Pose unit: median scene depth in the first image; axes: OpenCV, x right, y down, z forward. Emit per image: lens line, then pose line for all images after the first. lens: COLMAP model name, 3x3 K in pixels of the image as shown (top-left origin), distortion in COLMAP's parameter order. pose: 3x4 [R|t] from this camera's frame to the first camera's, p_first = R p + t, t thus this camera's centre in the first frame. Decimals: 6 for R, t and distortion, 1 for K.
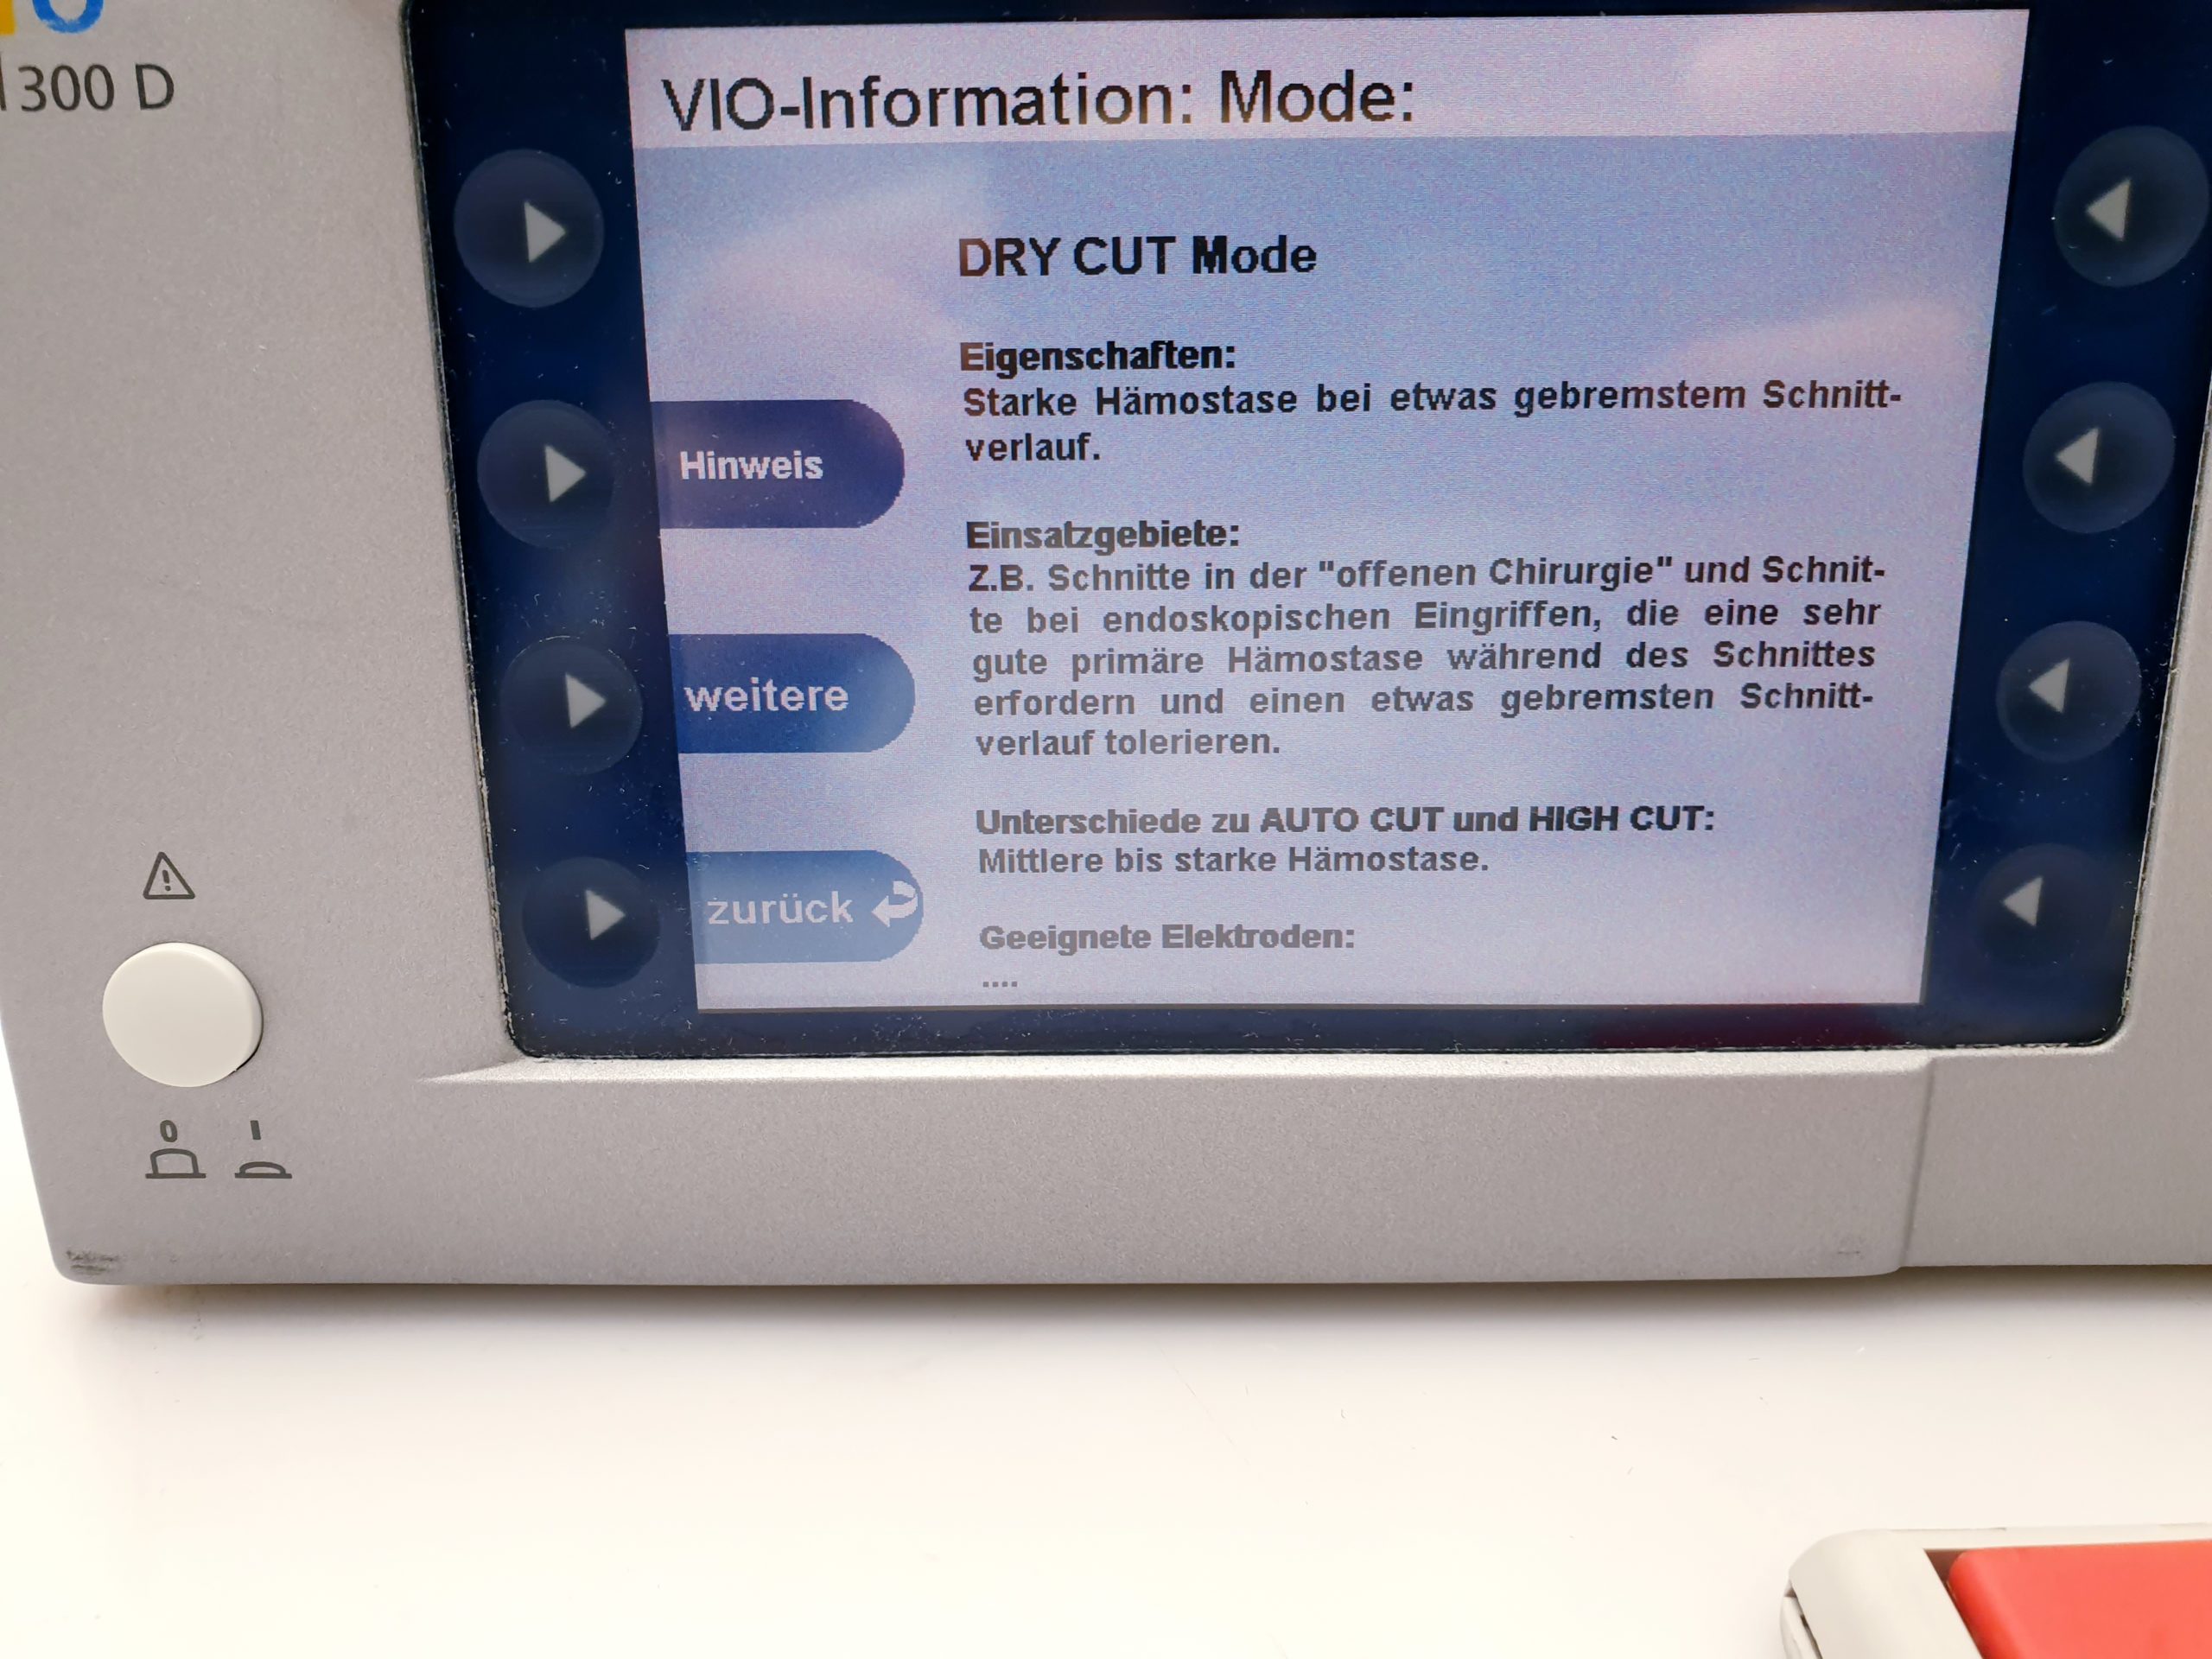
lens RADIAL K [[1732.4, 0, 1095.3], [0, 1732.4, 810.4], [0, 0, 1]] dist [-0.074746, 0.093835]
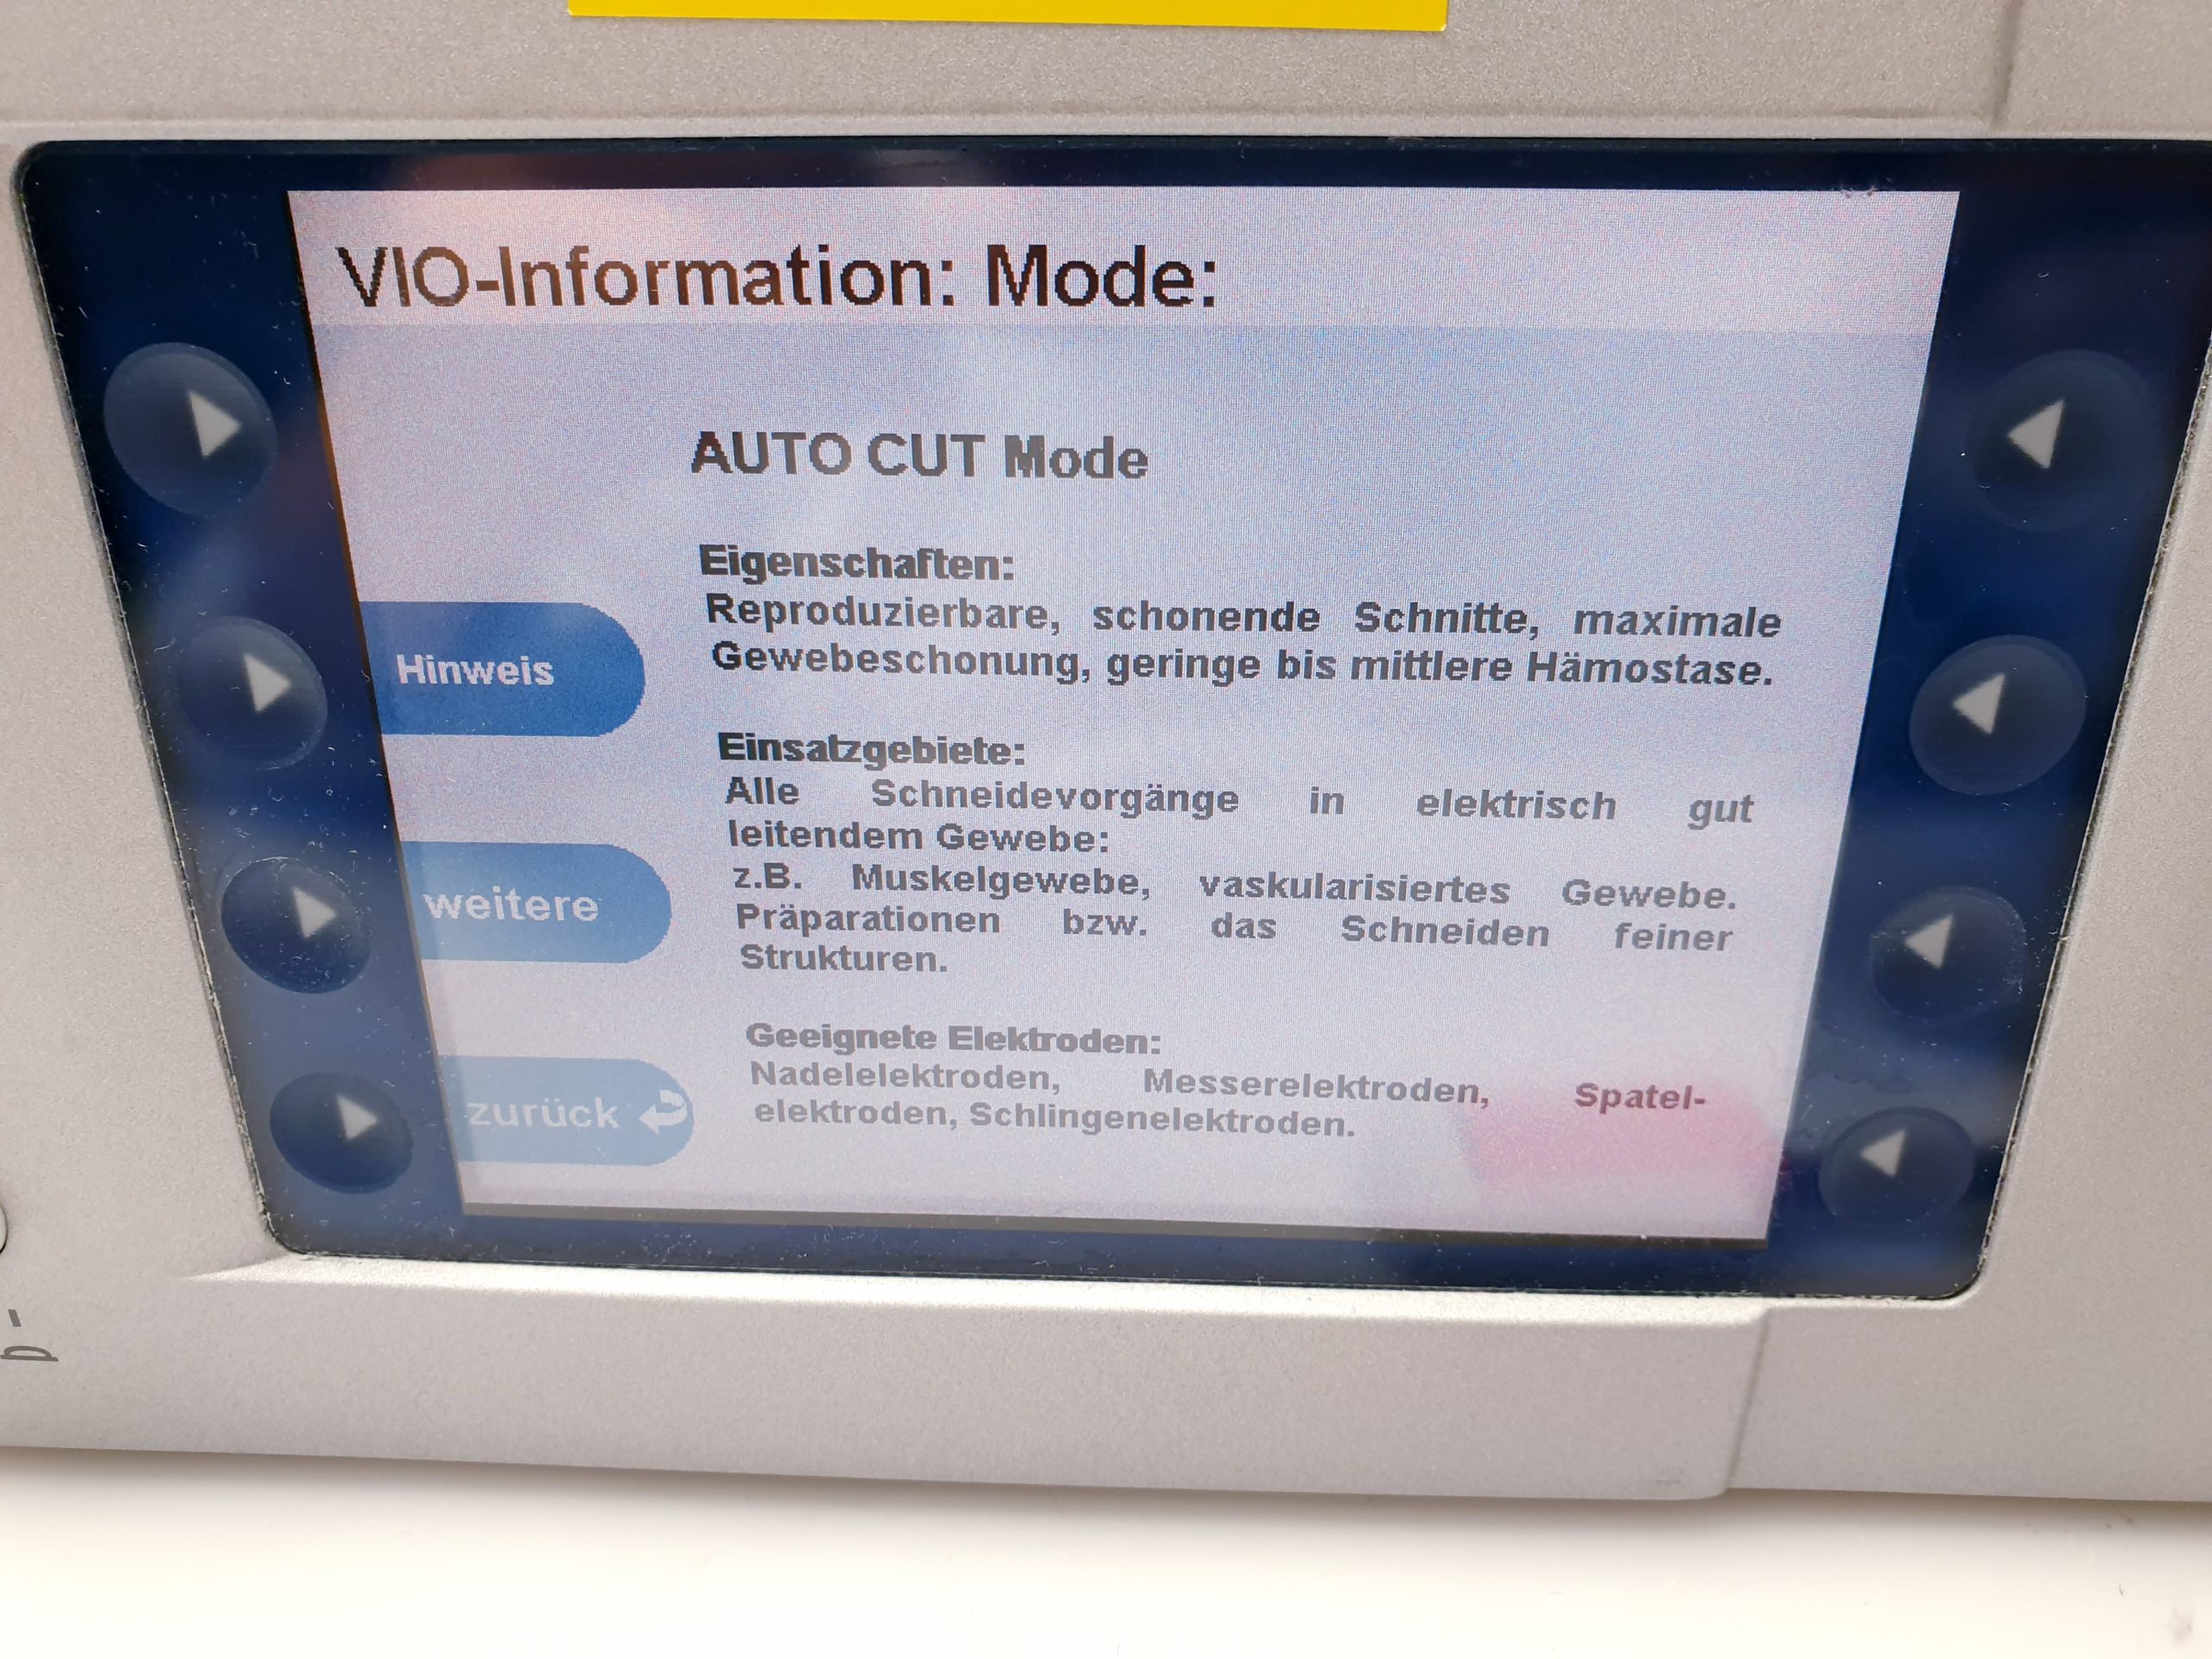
lens RADIAL K [[1732.4, 0, 1095.3], [0, 1732.4, 810.4], [0, 0, 1]] dist [-0.074746, 0.093835]
pose [[0.999441, 0.022355, -0.024857, 0.143937], [-0.018062, 0.986756, 0.161206, -0.276062], [0.028132, -0.160667, 0.986608, 0.115352]]
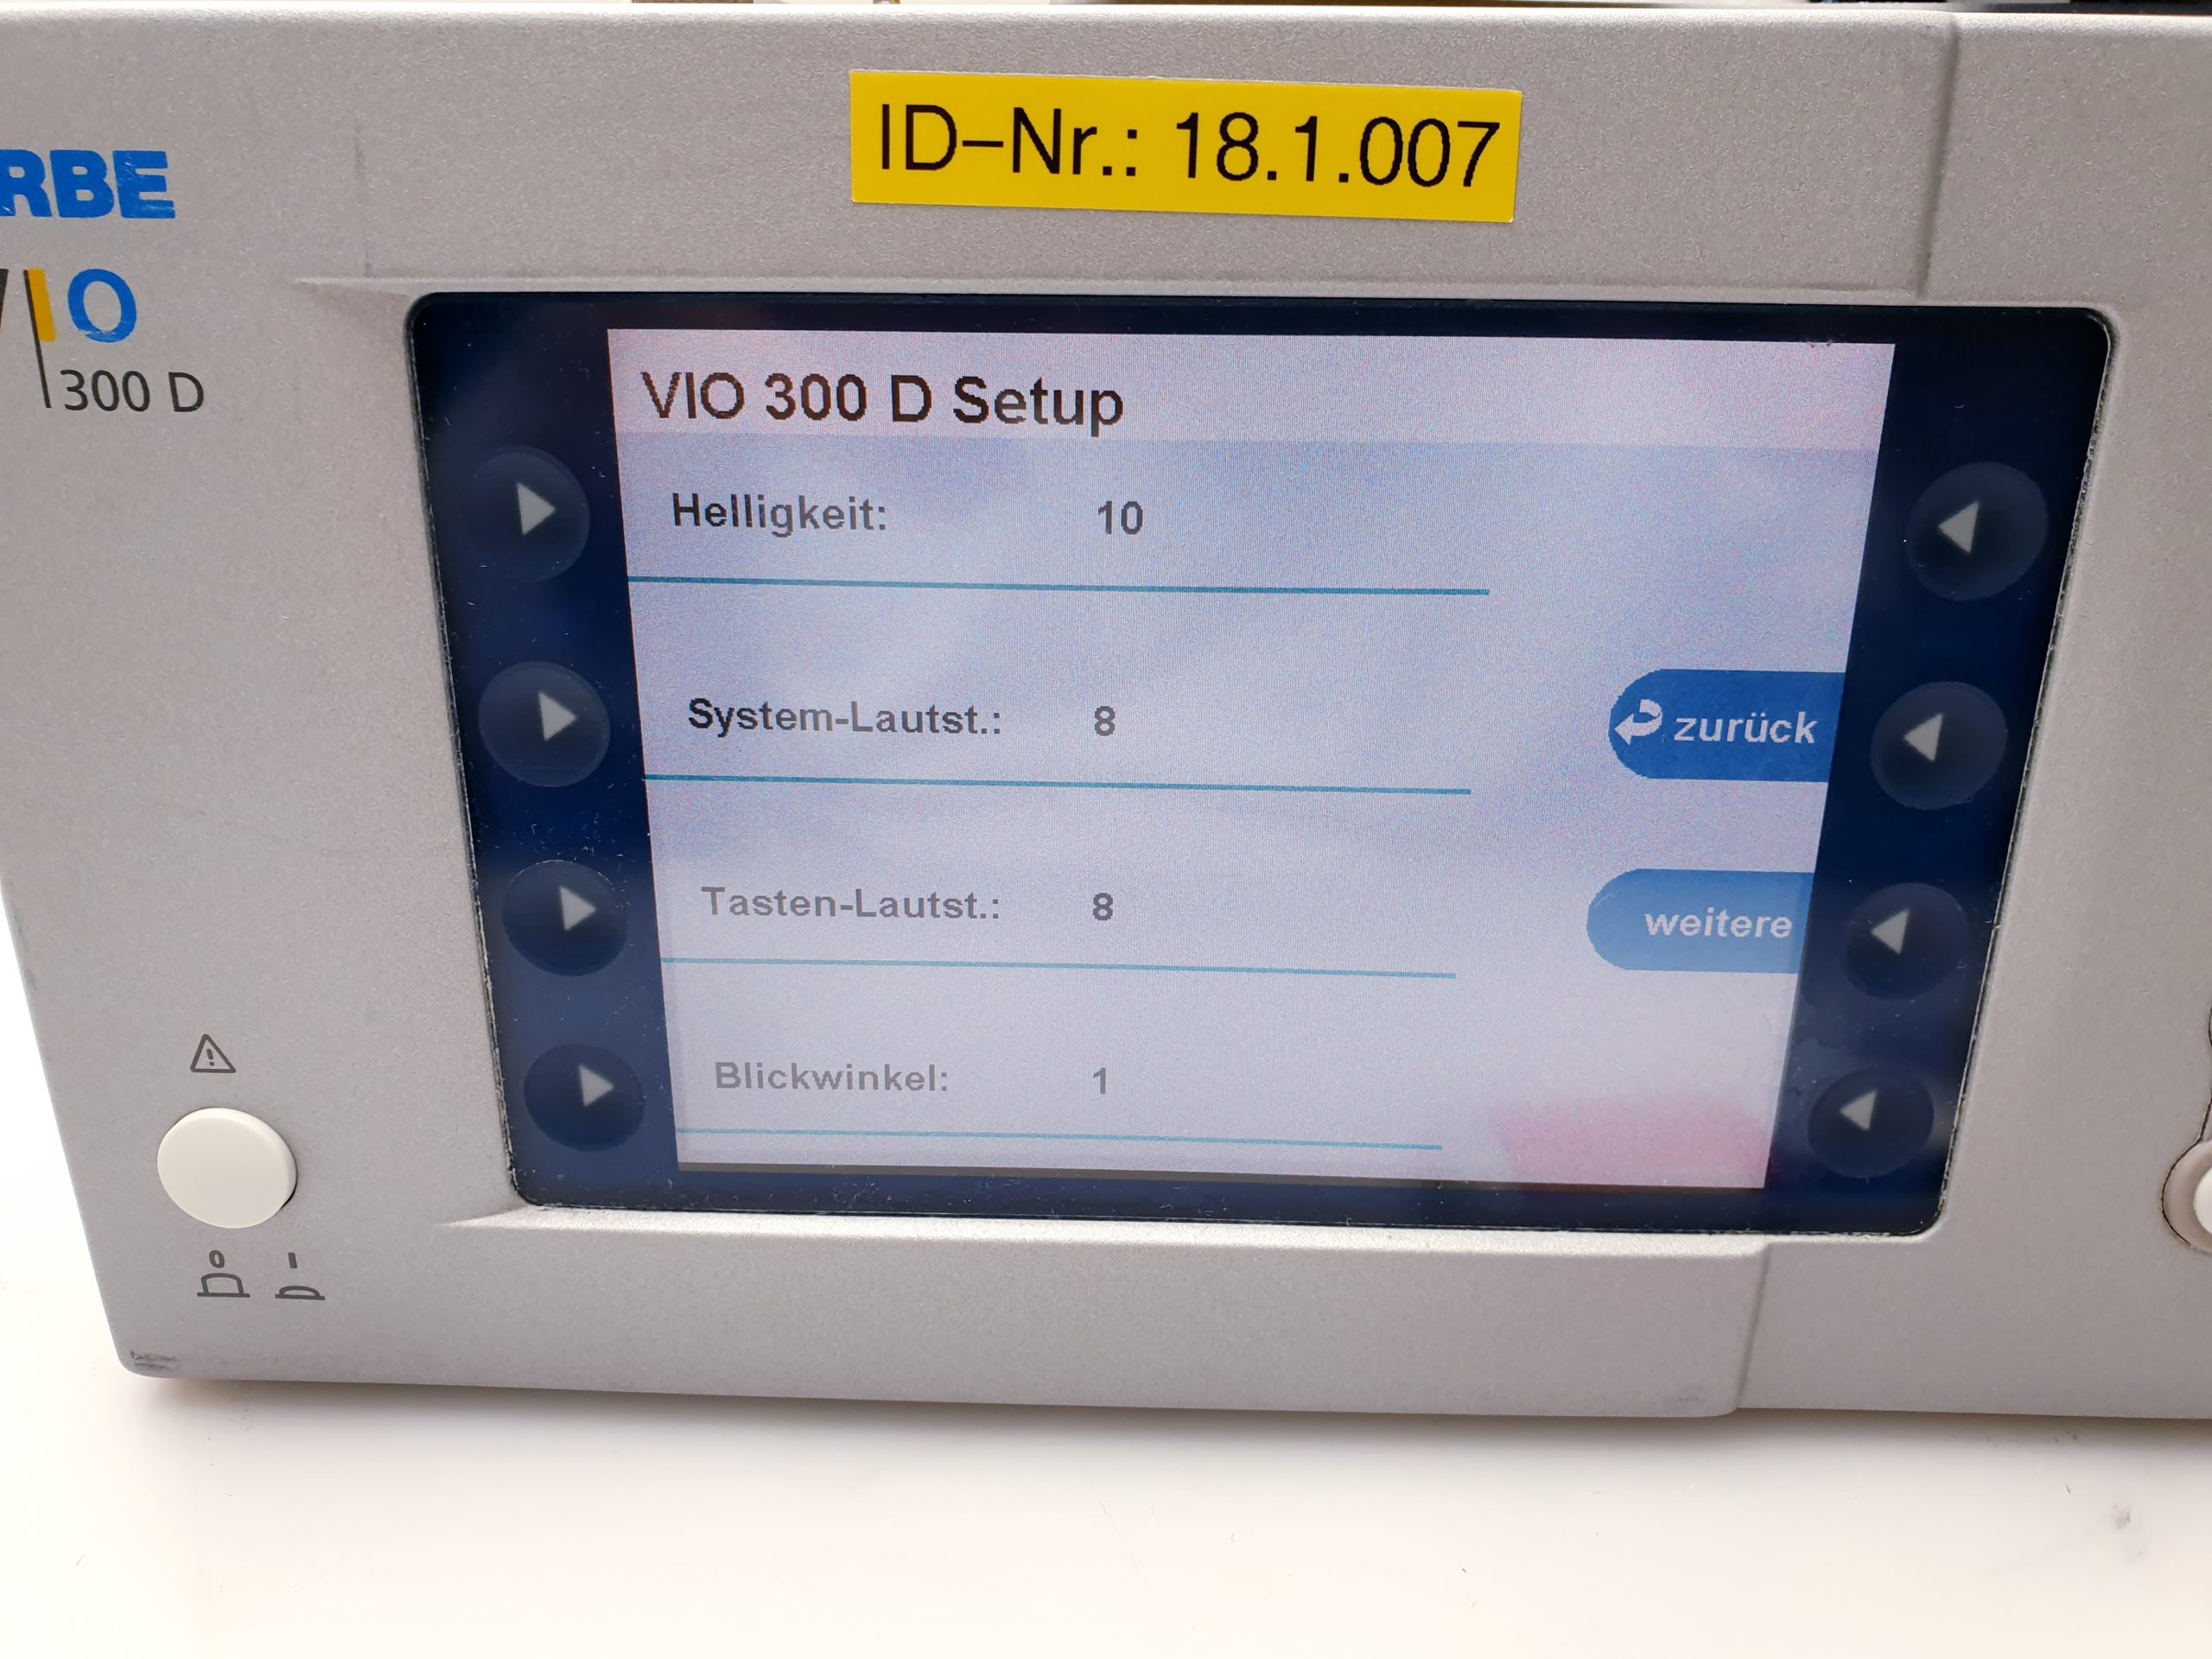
lens RADIAL K [[1732.4, 0, 1095.3], [0, 1732.4, 810.4], [0, 0, 1]] dist [-0.074746, 0.093835]
pose [[0.999667, 0.024269, -0.008825, 0.049619], [-0.023360, 0.995529, 0.091518, -0.240412], [0.011006, -0.091282, 0.995764, -0.108121]]
